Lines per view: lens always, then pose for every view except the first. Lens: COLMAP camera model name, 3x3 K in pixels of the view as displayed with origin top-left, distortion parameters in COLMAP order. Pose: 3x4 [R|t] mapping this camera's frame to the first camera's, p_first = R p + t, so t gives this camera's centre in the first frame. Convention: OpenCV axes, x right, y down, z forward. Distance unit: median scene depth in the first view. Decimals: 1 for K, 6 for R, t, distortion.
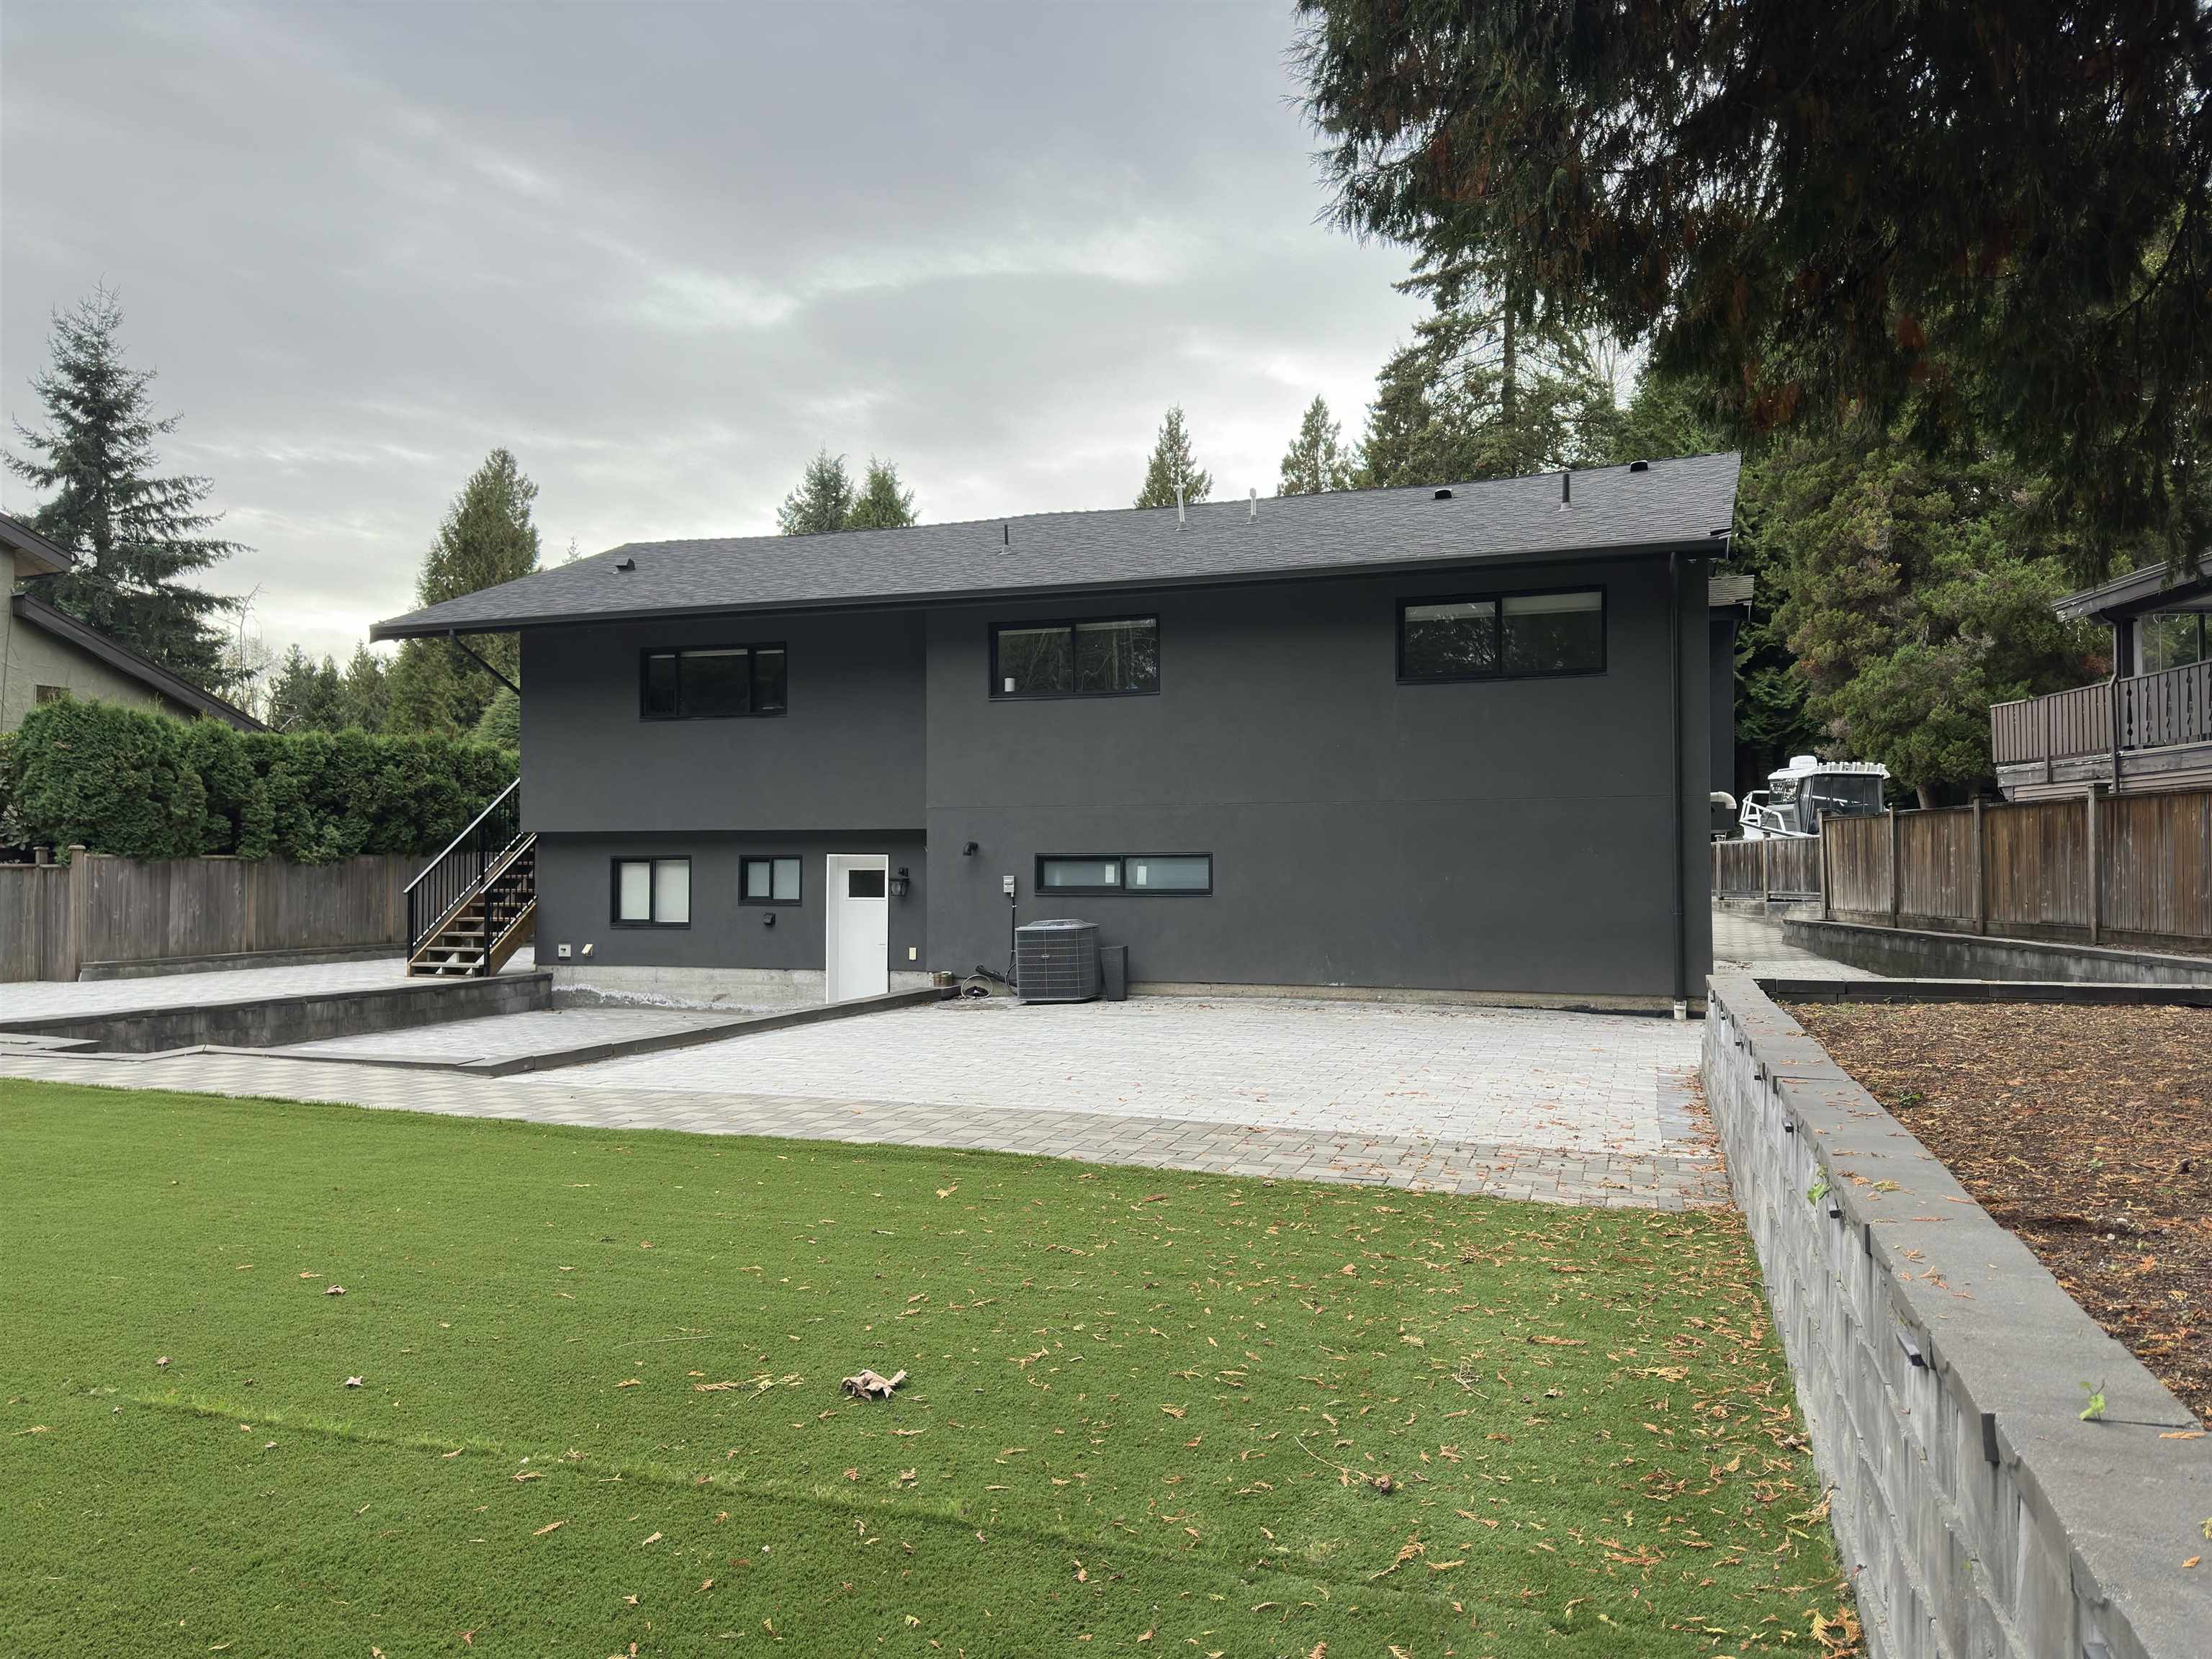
lens RADIAL K [[1555.3, 0, 1106.0], [0, 1555.3, 829.5], [0, 0, 1]] dist [0.002530, 0.000226]
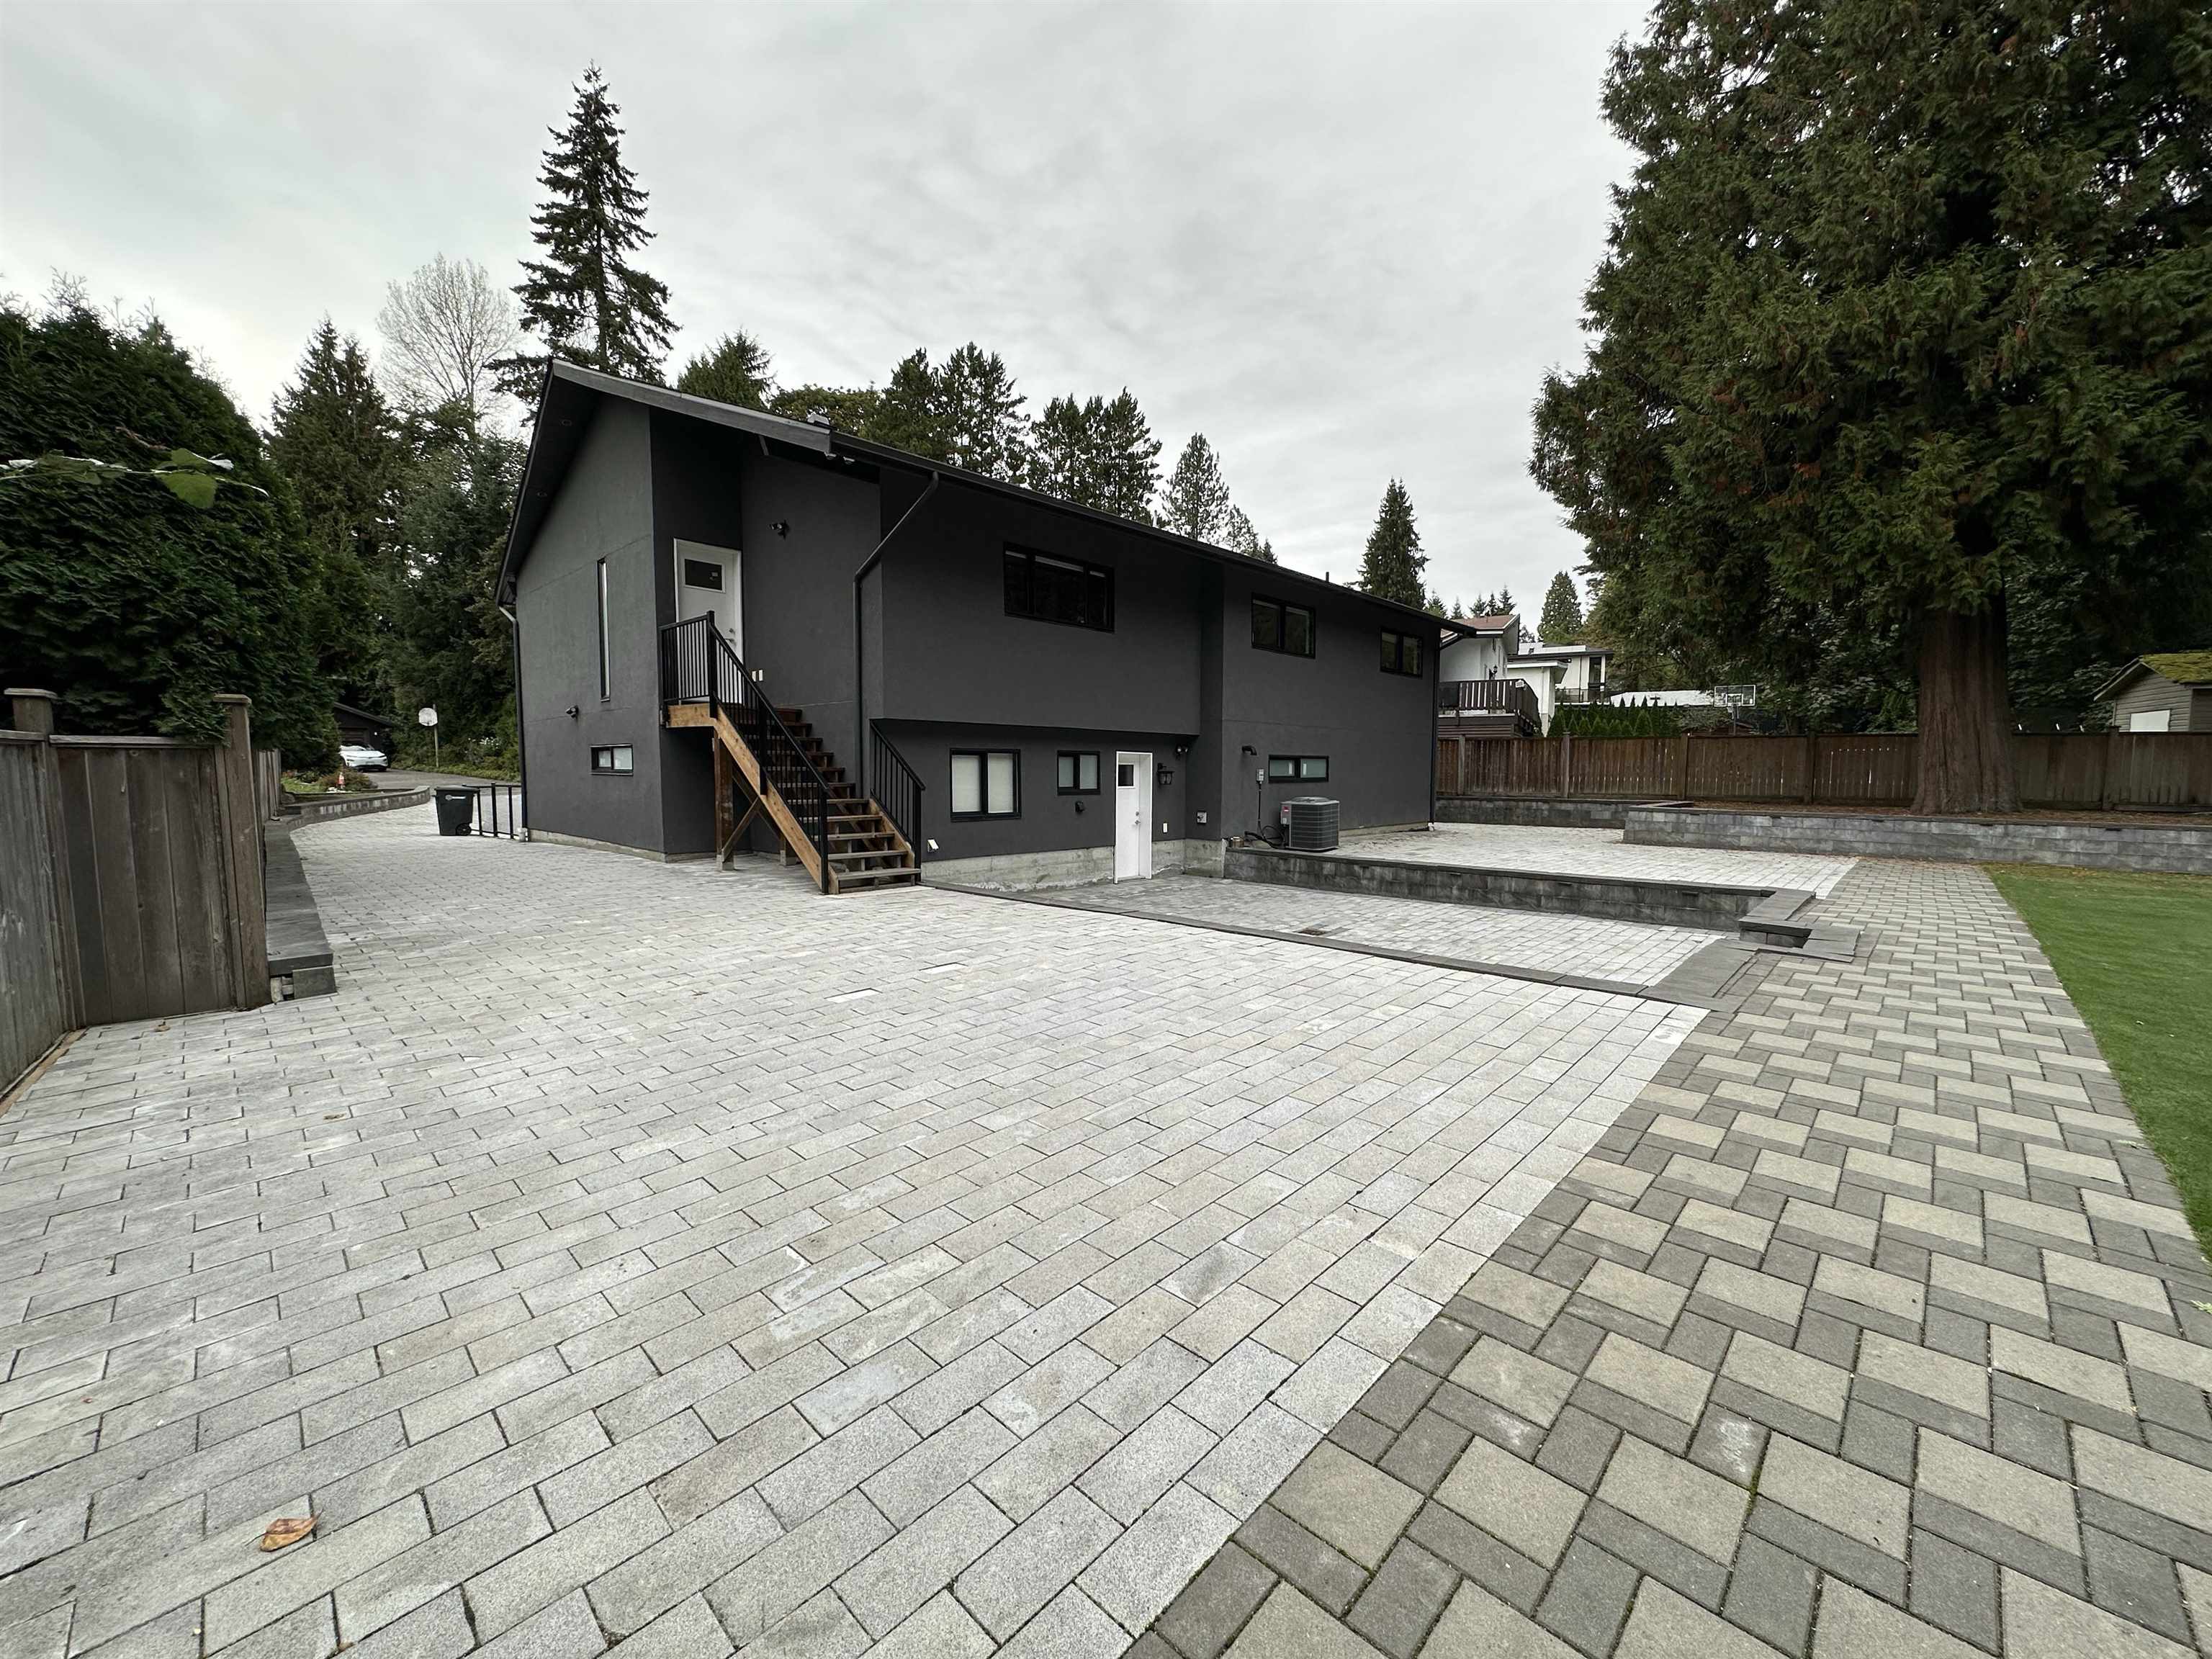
lens RADIAL K [[877.5, 0, 1106.0], [0, 877.5, 829.5], [0, 0, 1]] dist [-0.005726, -0.000033]
pose [[0.417876, -0.059994, 0.906521, -0.811785], [-0.030483, 0.996329, 0.079990, 0.022056], [-0.907993, -0.061059, 0.414513, 0.713632]]
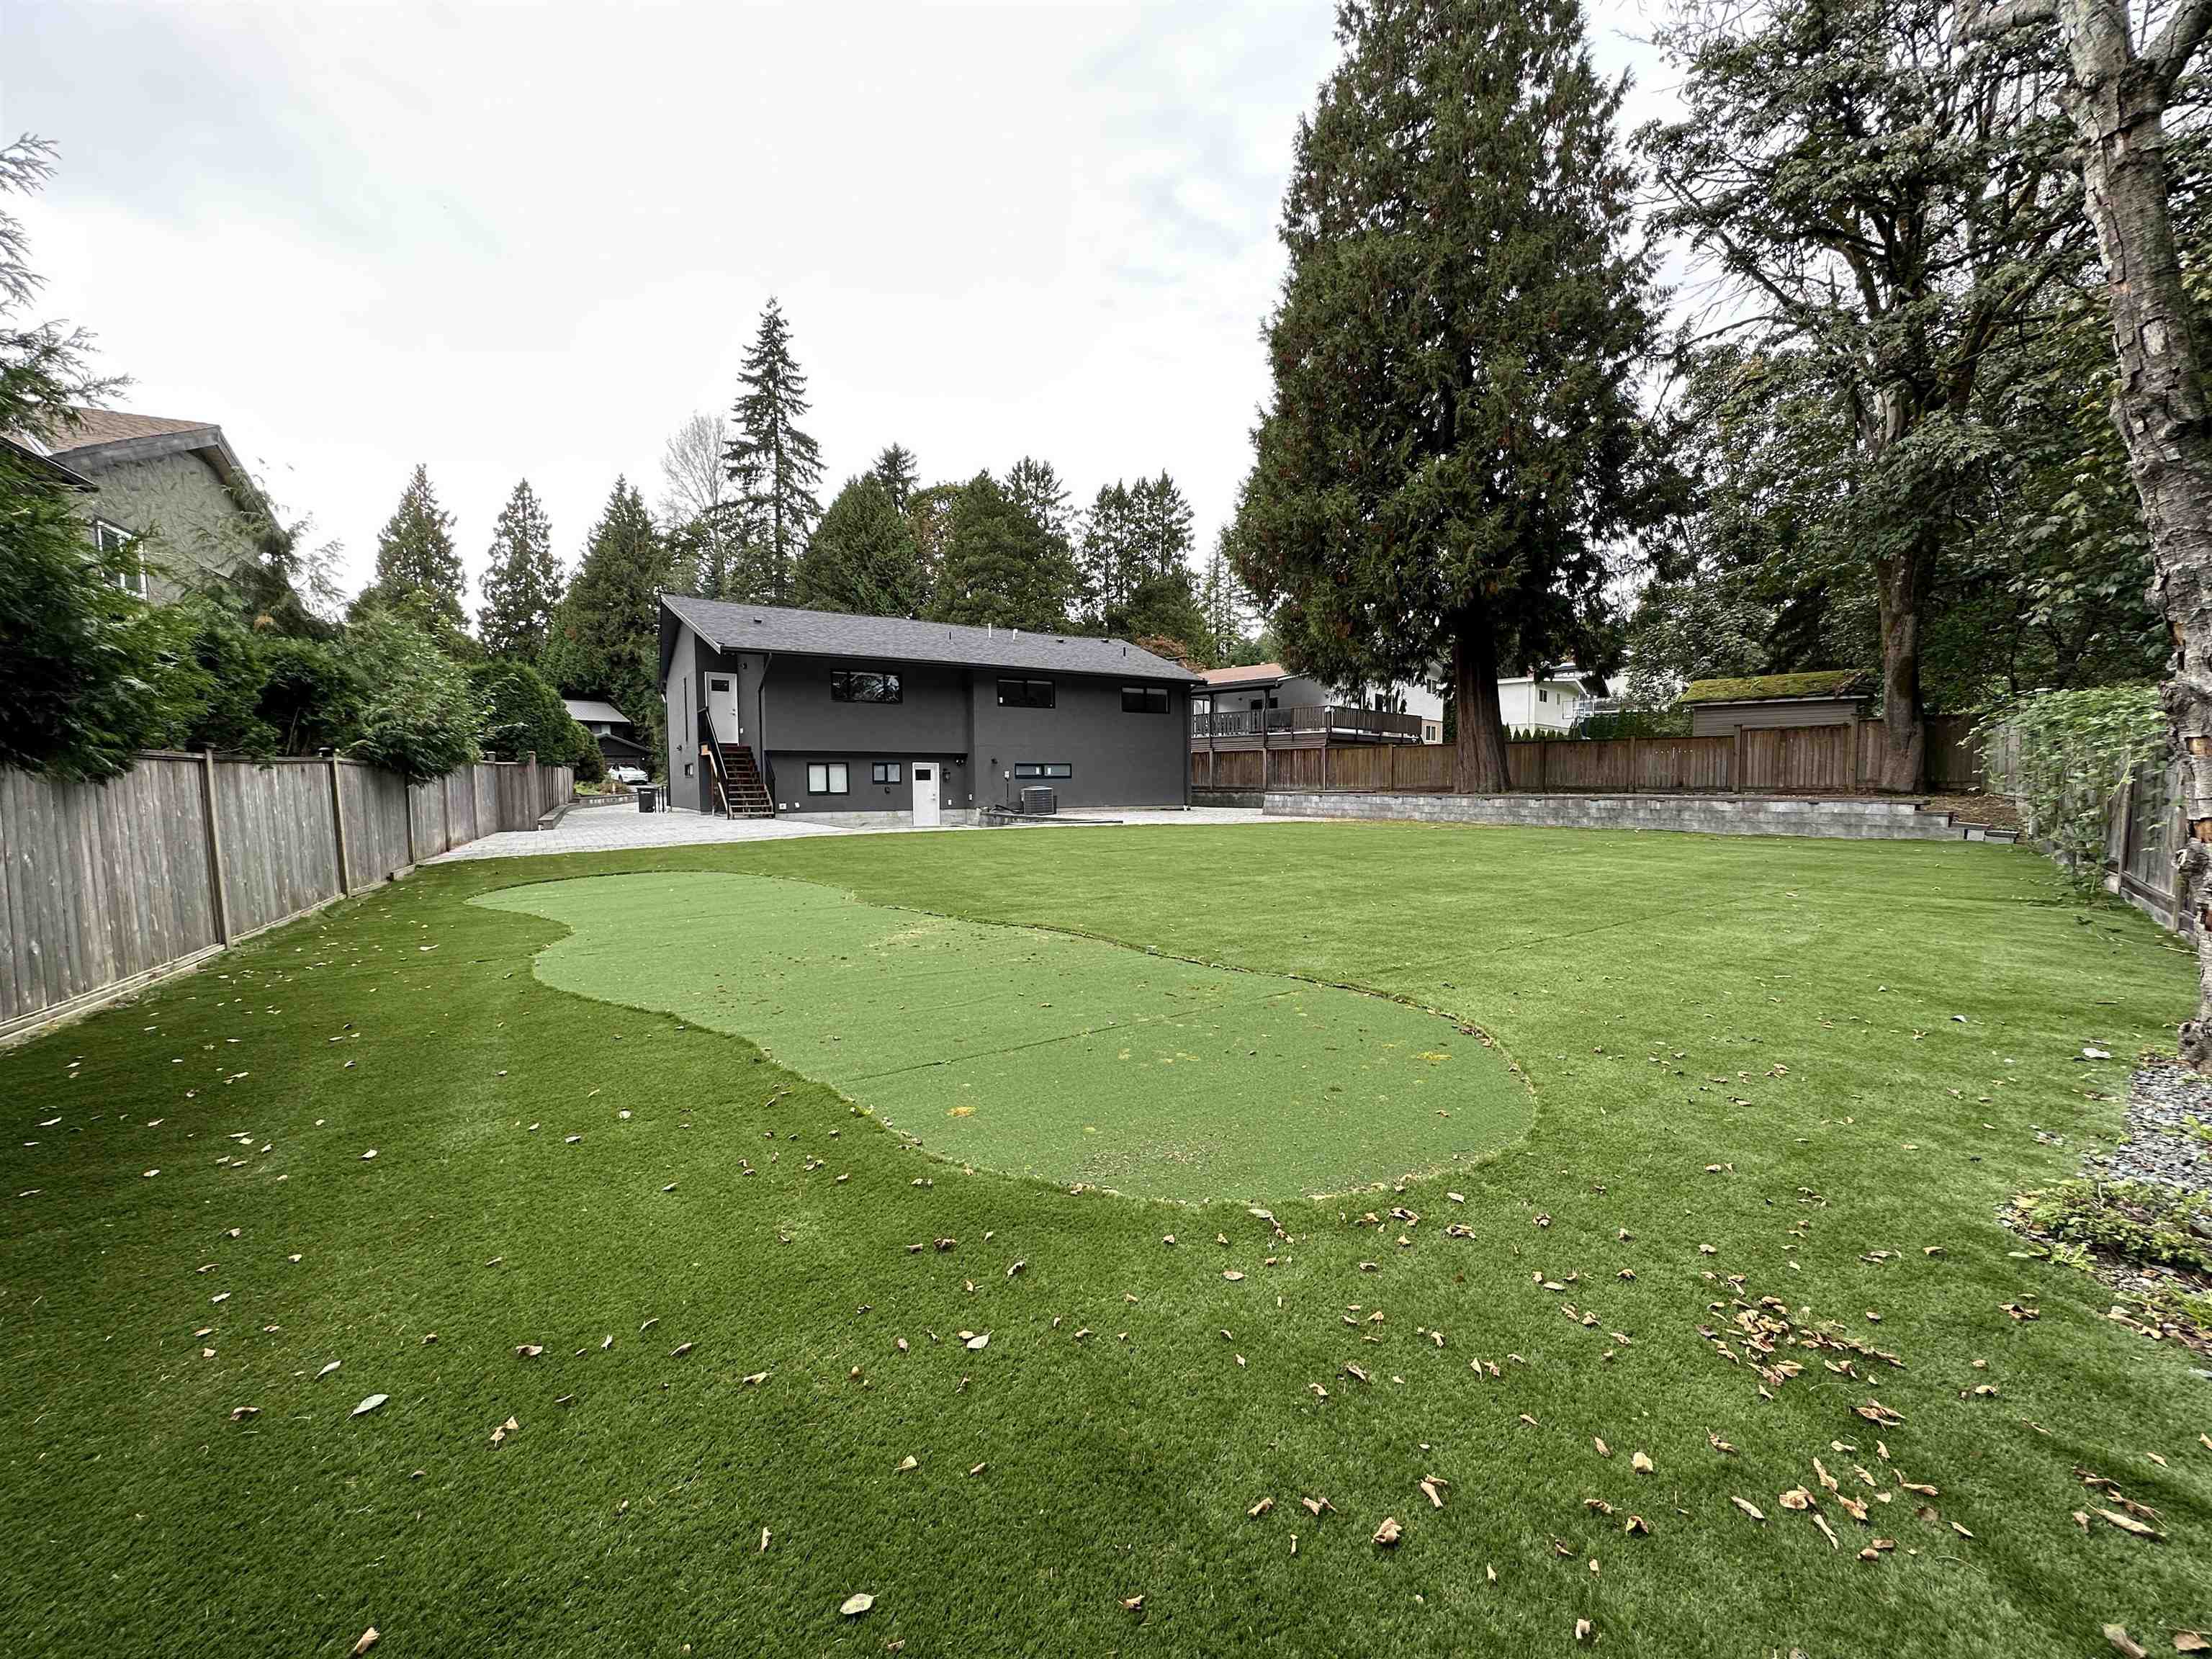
lens RADIAL K [[877.5, 0, 1106.0], [0, 877.5, 829.5], [0, 0, 1]] dist [-0.005726, -0.000033]
pose [[0.619906, -0.044404, 0.783418, -1.066638], [-0.016319, 0.997452, 0.069449, 0.019918], [-0.784506, -0.055837, 0.617602, -0.088595]]
